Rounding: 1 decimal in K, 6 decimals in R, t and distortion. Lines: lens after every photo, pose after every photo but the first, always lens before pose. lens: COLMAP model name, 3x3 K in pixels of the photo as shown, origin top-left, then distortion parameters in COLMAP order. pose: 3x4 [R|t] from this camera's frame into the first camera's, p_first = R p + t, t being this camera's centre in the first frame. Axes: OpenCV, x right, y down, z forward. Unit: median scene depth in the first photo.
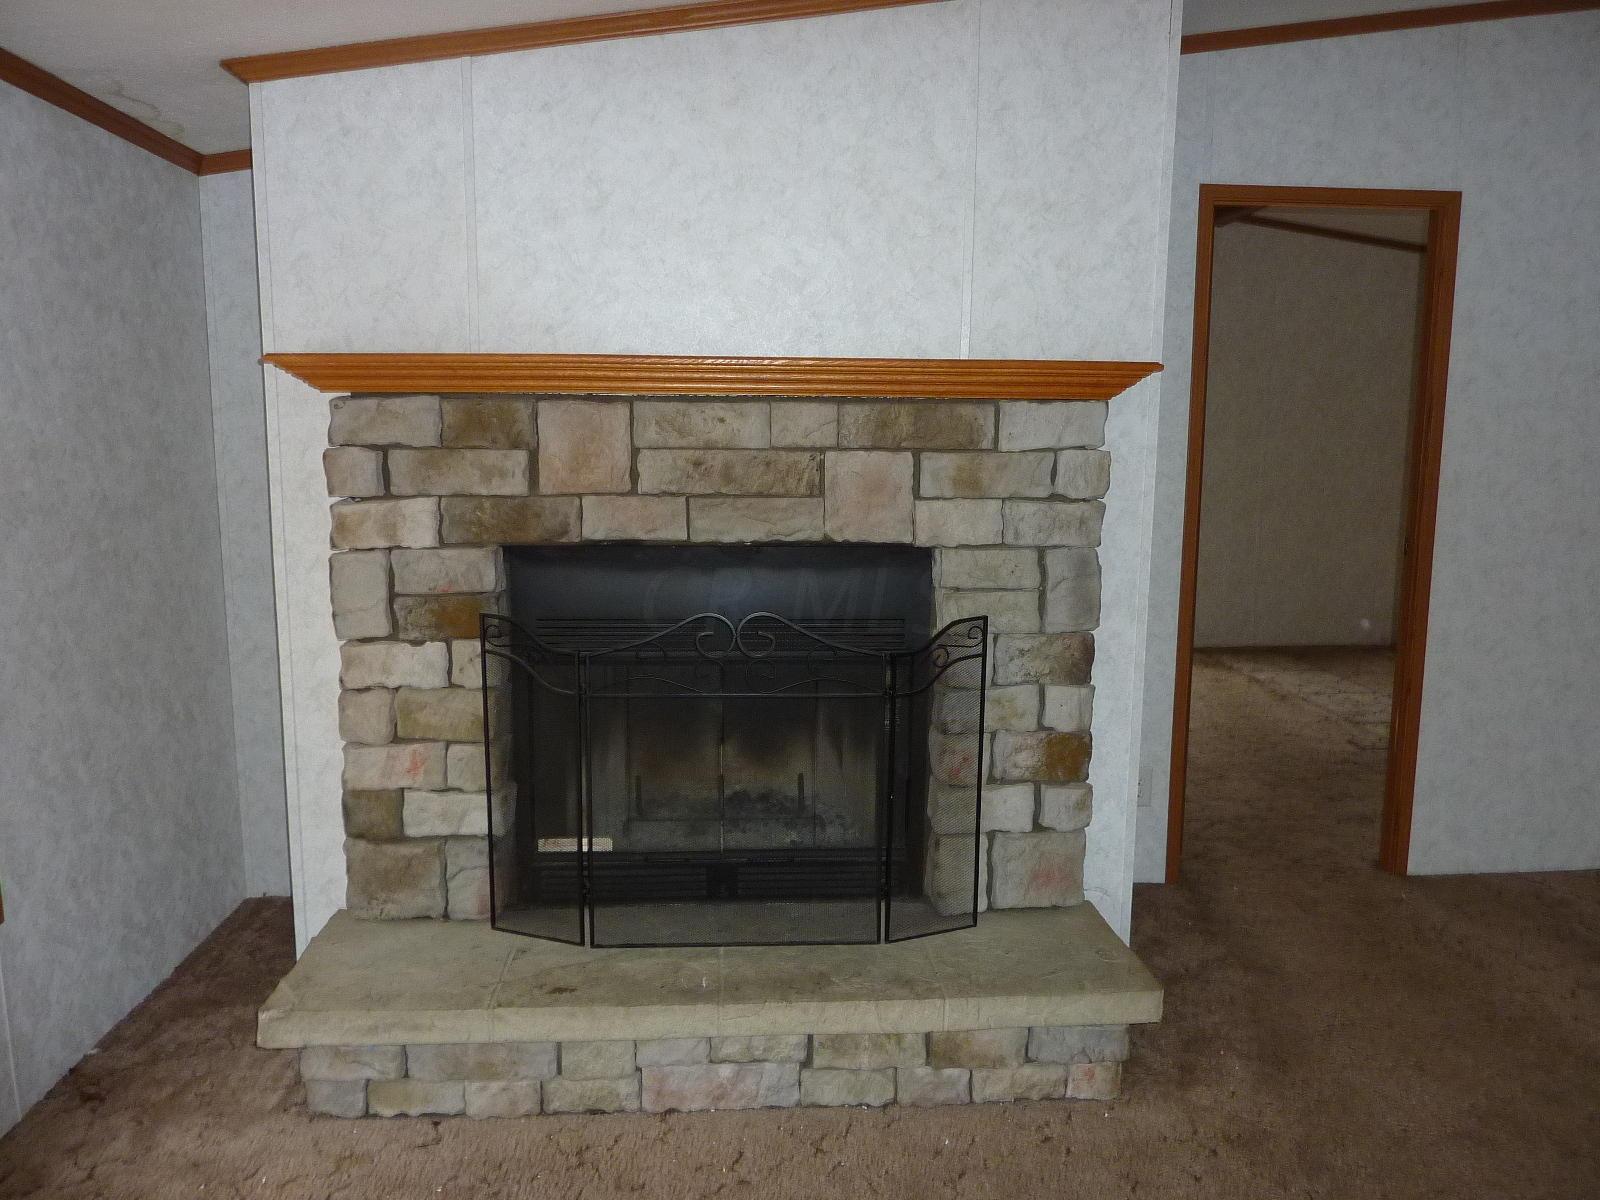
lens RADIAL K [[1190.1, 0, 801.3], [0, 1190.1, 605.6], [0, 0, 1]] dist [-0.032699, 0.004806]
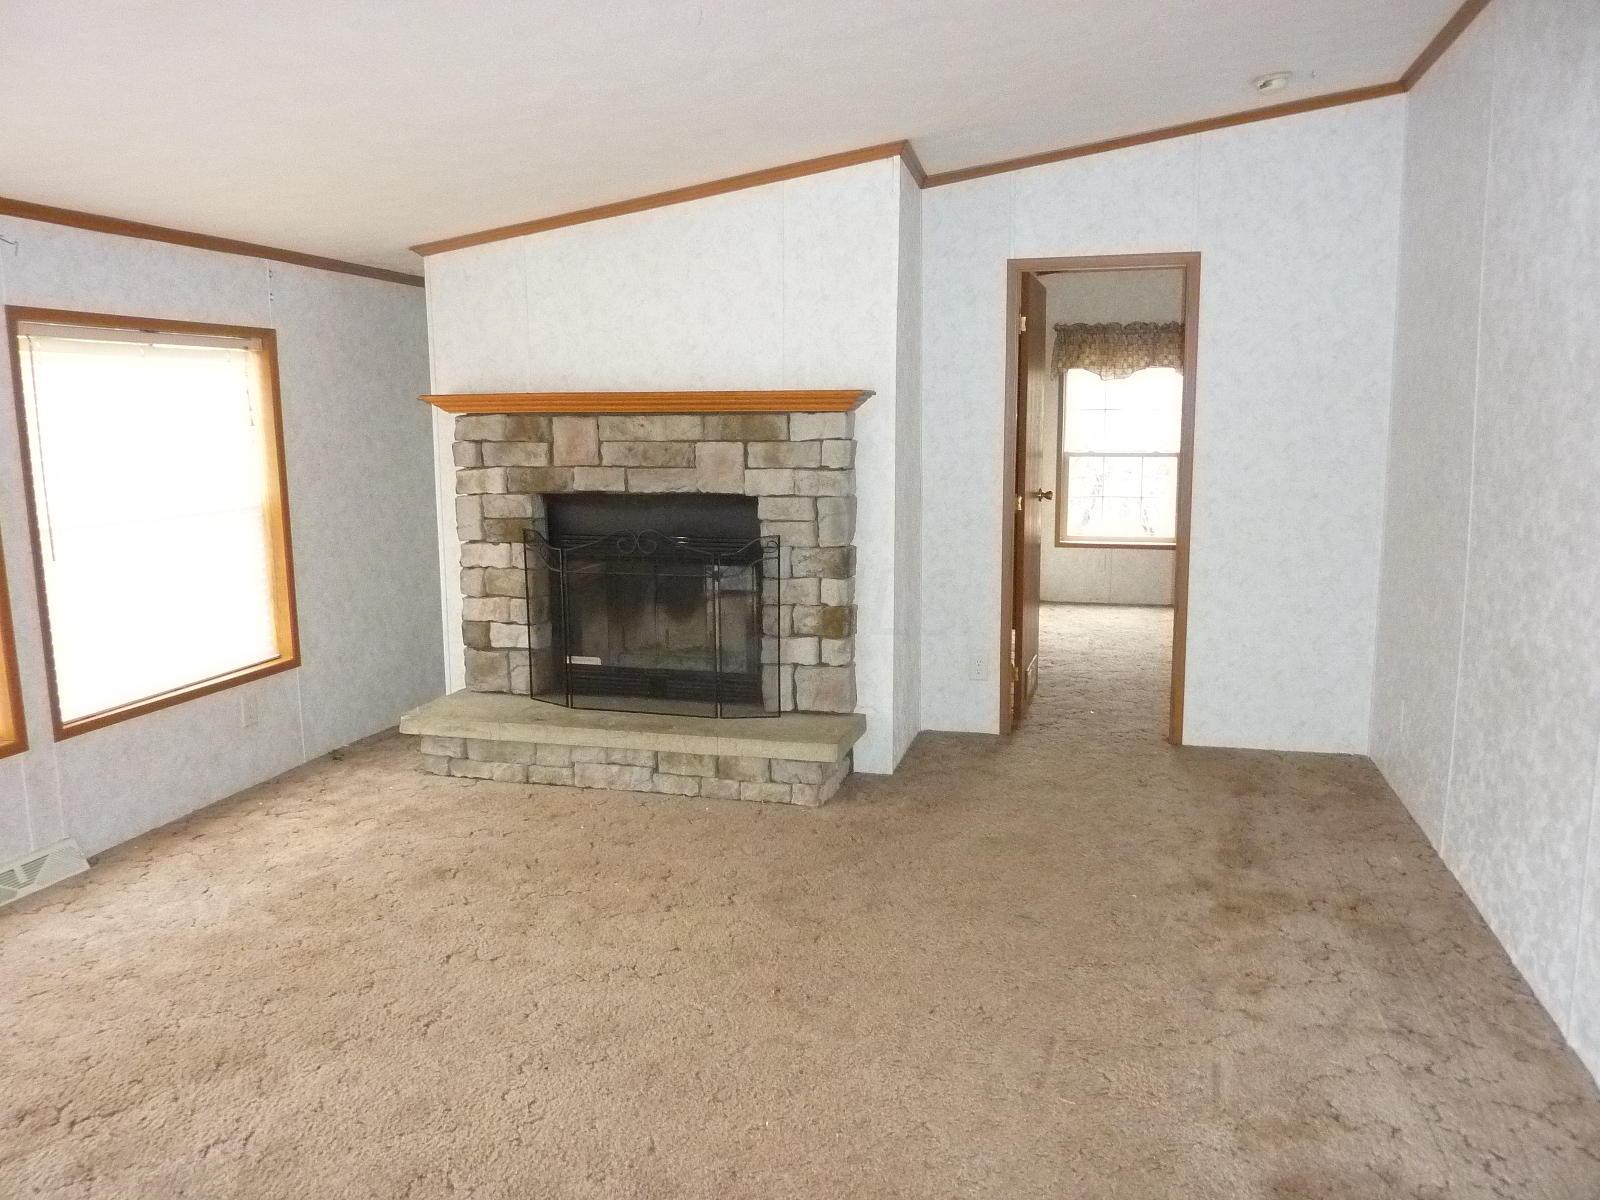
lens RADIAL K [[1190.1, 0, 799.3], [0, 1190.1, 600.1], [0, 0, 1]] dist [-0.032699, 0.004806]
pose [[0.947608, 0.036128, -0.317385, 0.749624], [-0.033270, 0.999342, 0.014422, 0.078160], [0.317697, -0.003107, 0.948187, -0.657997]]
